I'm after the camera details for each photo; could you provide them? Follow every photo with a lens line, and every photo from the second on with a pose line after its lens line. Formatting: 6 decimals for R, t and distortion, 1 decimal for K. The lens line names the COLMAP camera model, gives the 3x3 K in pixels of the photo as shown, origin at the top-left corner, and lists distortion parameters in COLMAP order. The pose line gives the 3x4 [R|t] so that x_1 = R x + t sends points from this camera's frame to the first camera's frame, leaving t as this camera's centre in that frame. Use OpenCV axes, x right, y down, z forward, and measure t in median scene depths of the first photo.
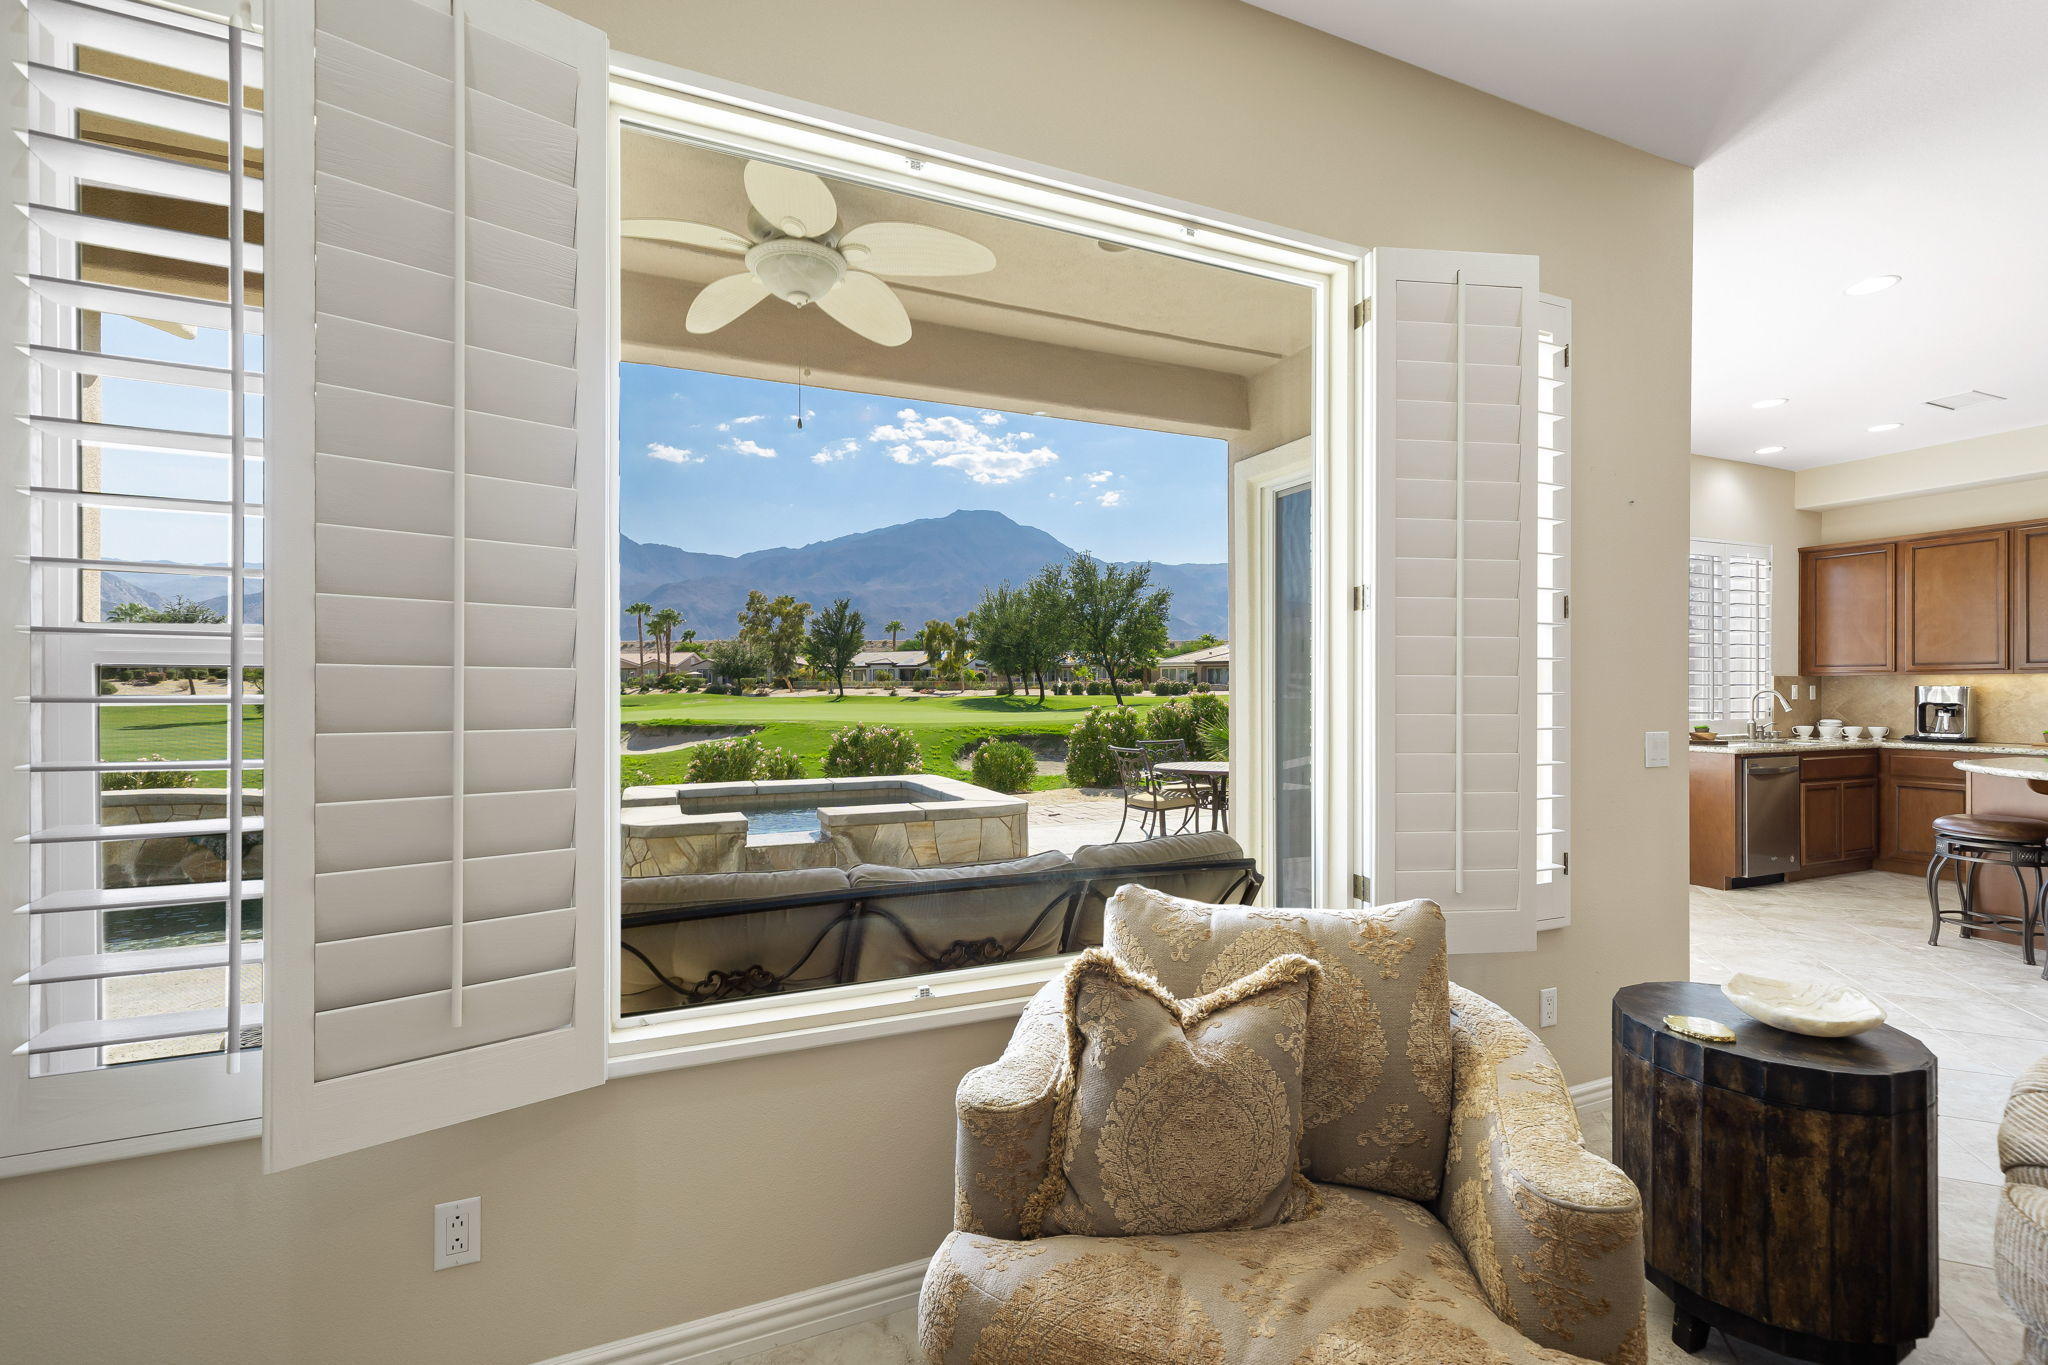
lens RADIAL K [[886.9, 0, 1018.4], [0, 886.9, 692.9], [0, 0, 1]] dist [0.002236, -0.000643]
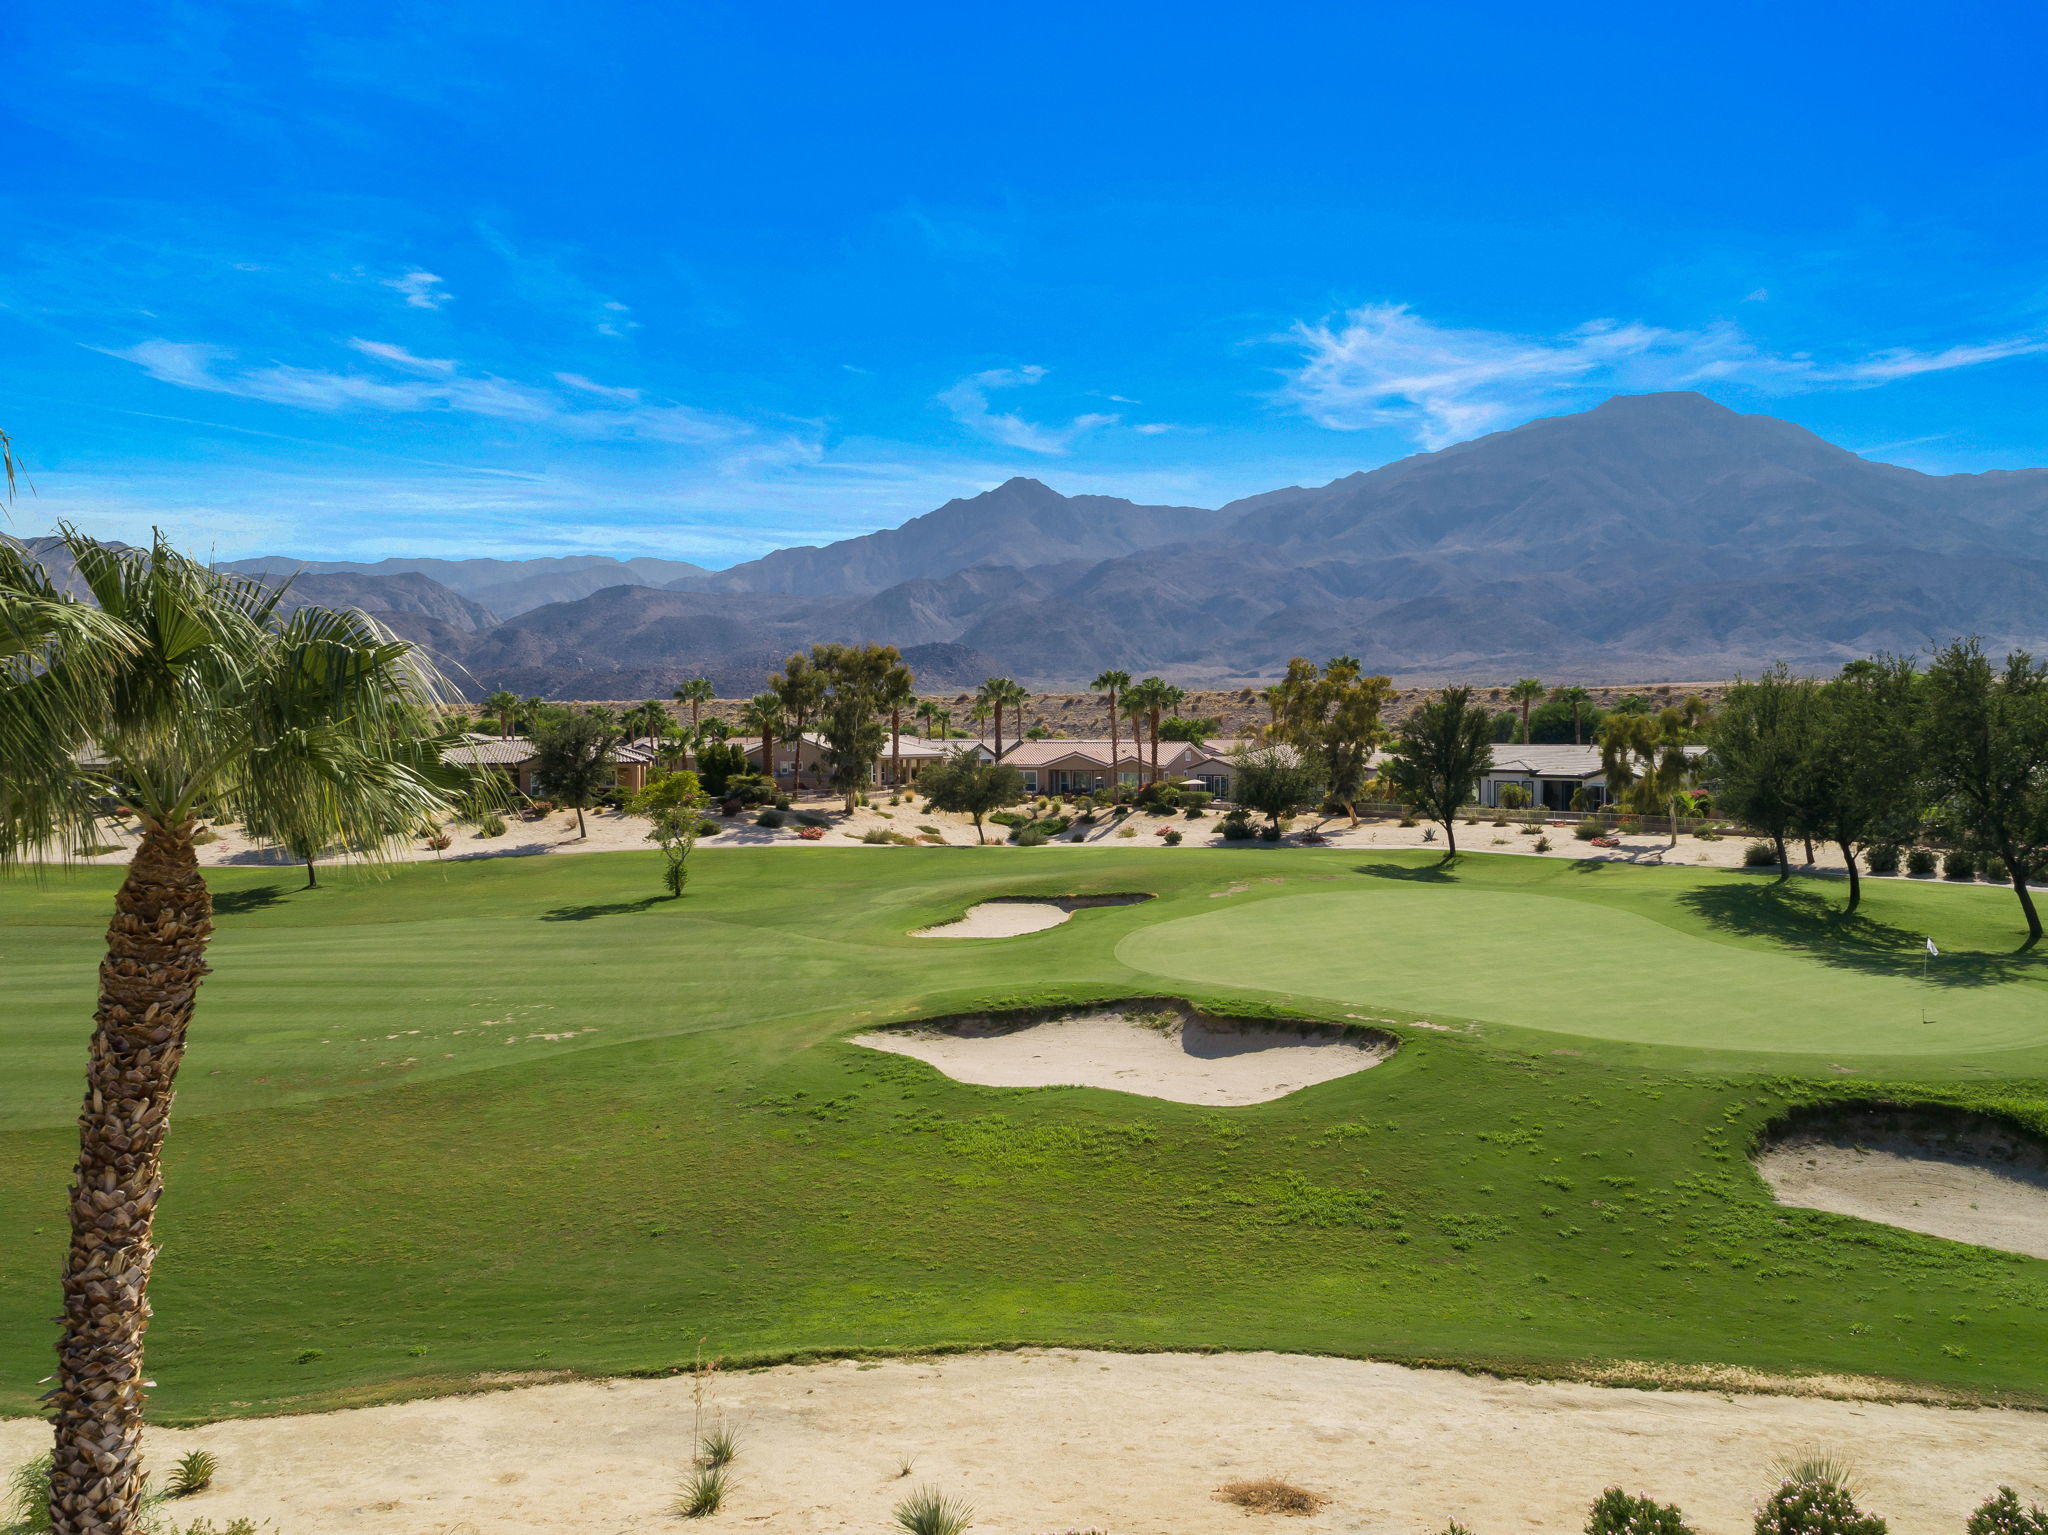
lens RADIAL K [[1543.9, 0, 1023.8], [0, 1543.9, 766.4], [0, 0, 1]] dist [0.002158, -0.014274]
pose [[0.908205, 0.010979, -0.418382, -0.425089], [-0.003162, 0.999807, 0.019372, -0.962013], [0.418514, -0.016271, 0.908065, -0.425383]]
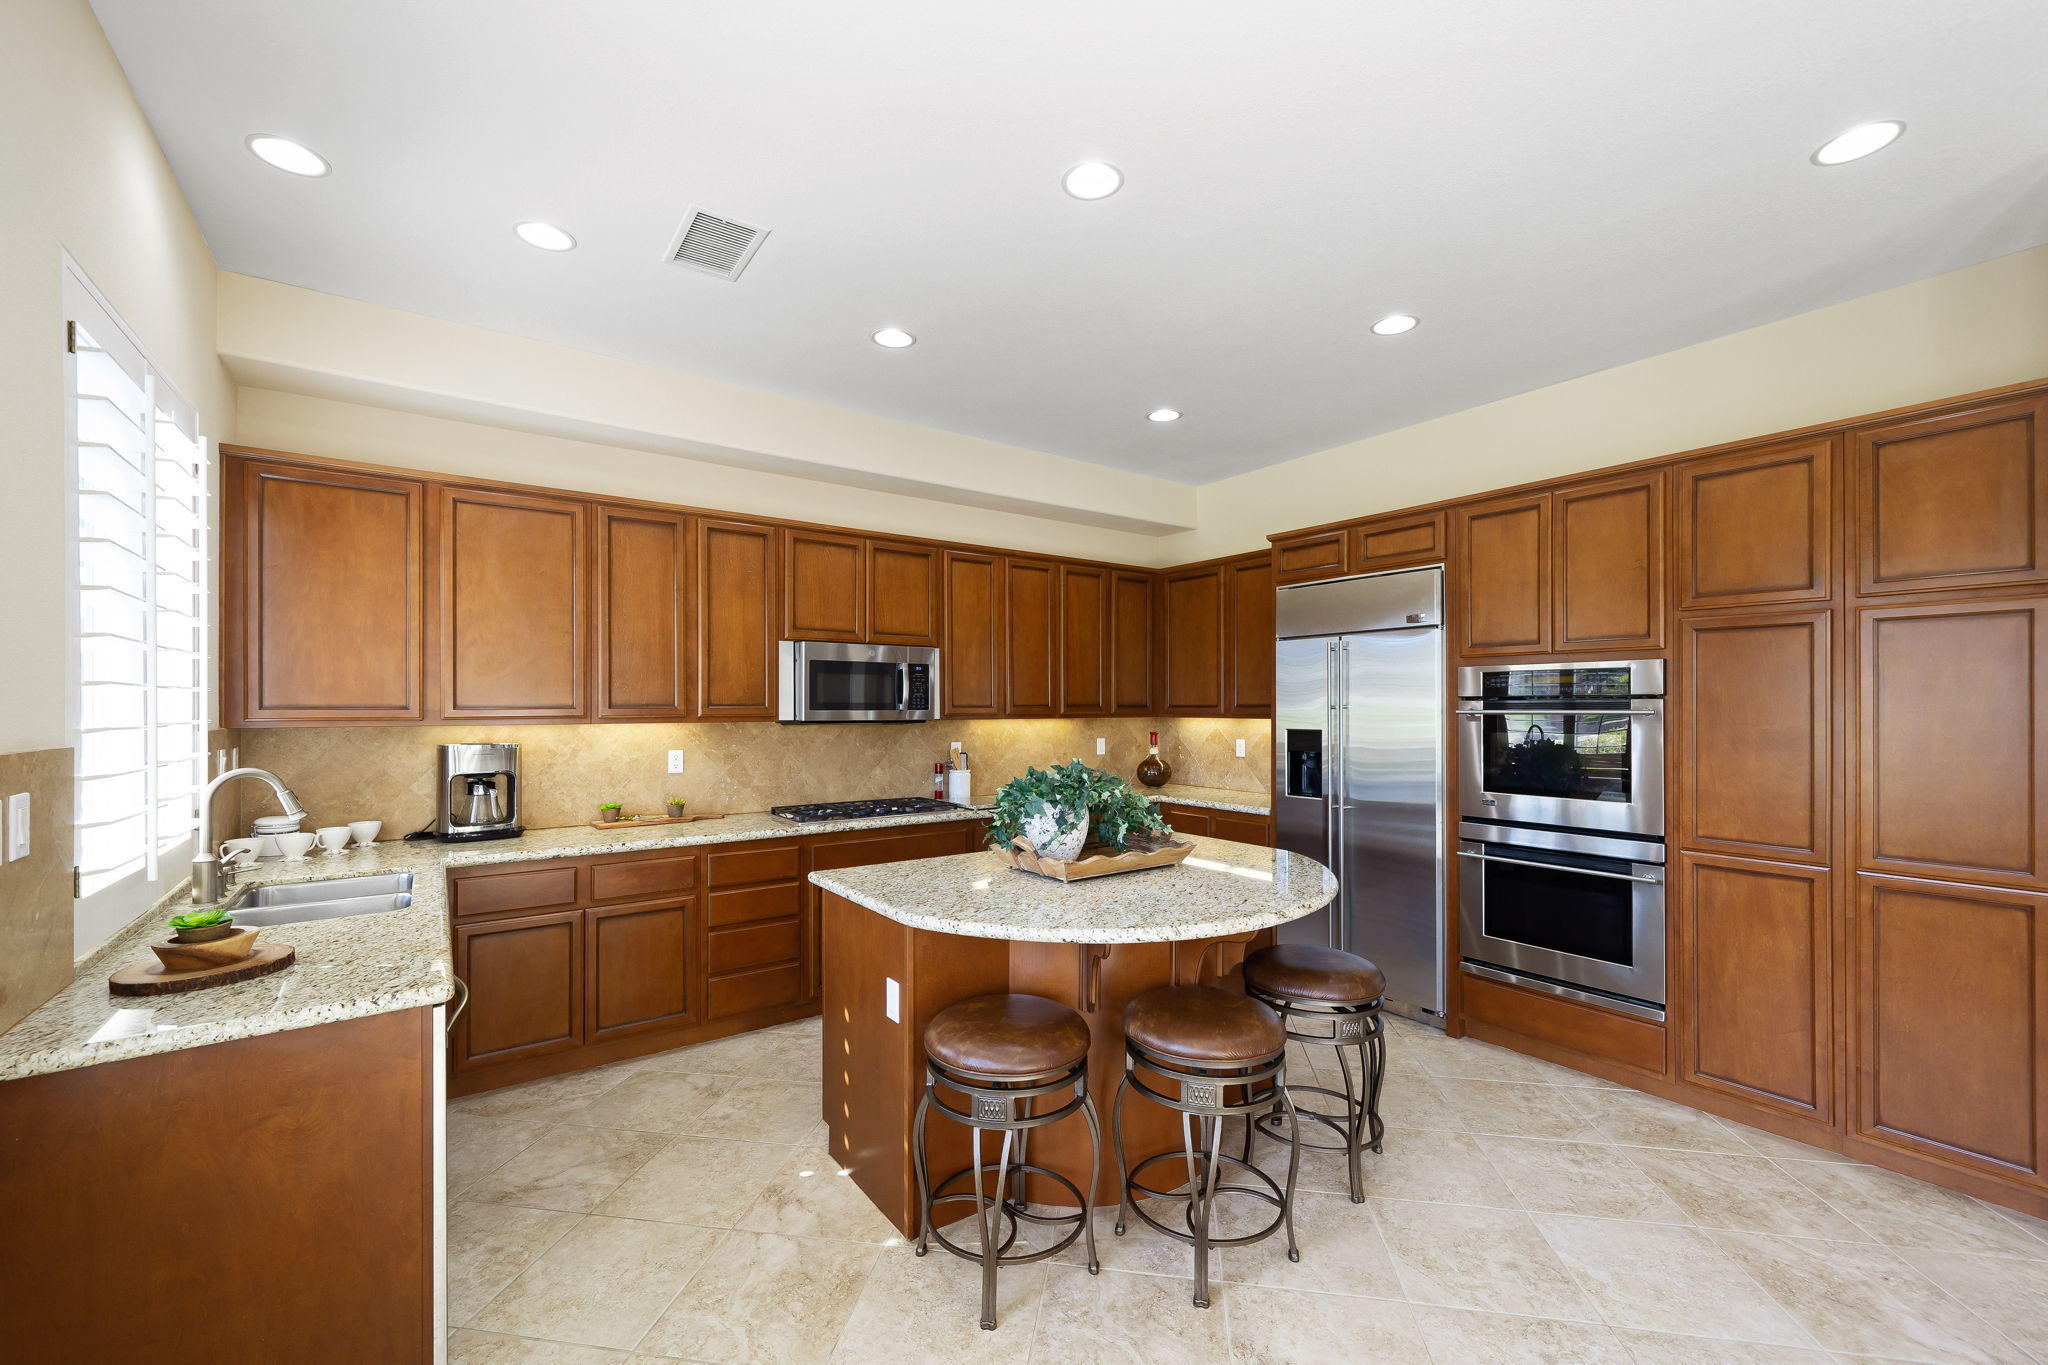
lens RADIAL K [[819.8, 0, 1028.4], [0, 819.8, 706.8], [0, 0, 1]] dist [-0.003330, -0.000234]
pose [[-0.205444, 0.001314, 0.978668, 0.388112], [0.002543, 0.999996, -0.000809, -0.028078], [-0.978666, 0.002323, -0.205446, 0.680947]]
